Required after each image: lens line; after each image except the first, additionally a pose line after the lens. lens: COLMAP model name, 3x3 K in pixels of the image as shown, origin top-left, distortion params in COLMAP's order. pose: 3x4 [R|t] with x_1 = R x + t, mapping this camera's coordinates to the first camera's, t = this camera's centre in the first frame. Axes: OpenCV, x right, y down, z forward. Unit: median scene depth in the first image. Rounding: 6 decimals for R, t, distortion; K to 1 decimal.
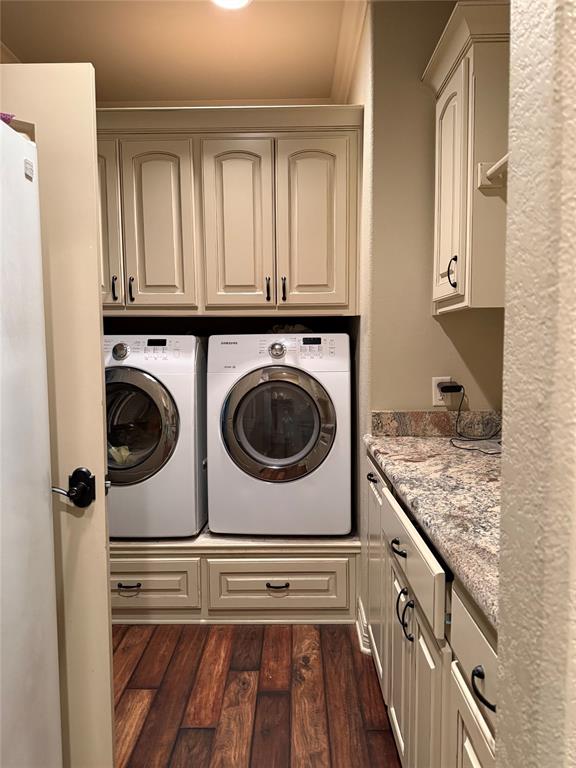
lens RADIAL K [[543.1, 0, 289.8], [0, 543.1, 390.7], [0, 0, 1]] dist [0.095642, -0.138662]
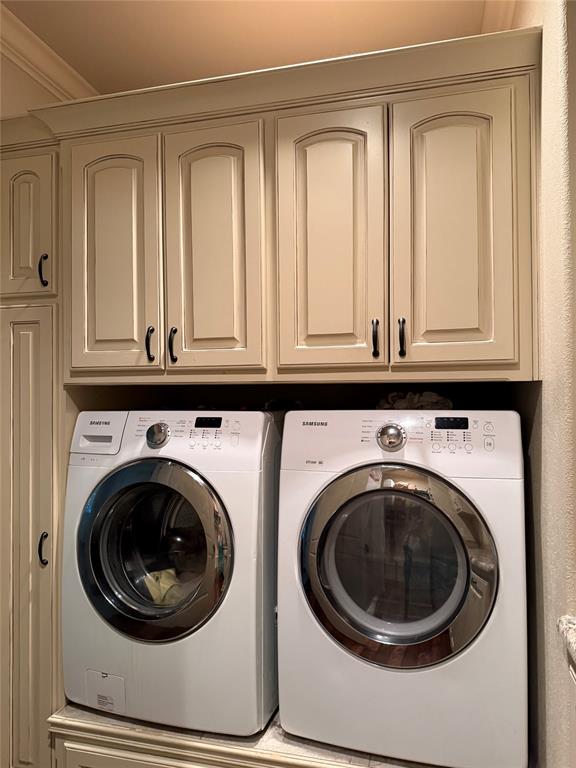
lens RADIAL K [[543.1, 0, 289.8], [0, 543.1, 390.7], [0, 0, 1]] dist [0.095642, -0.138662]
pose [[0.968417, -0.001918, -0.249329, 0.019336], [-0.019998, 0.996151, -0.085337, -0.073612], [0.248533, 0.087627, 0.964652, 0.387353]]
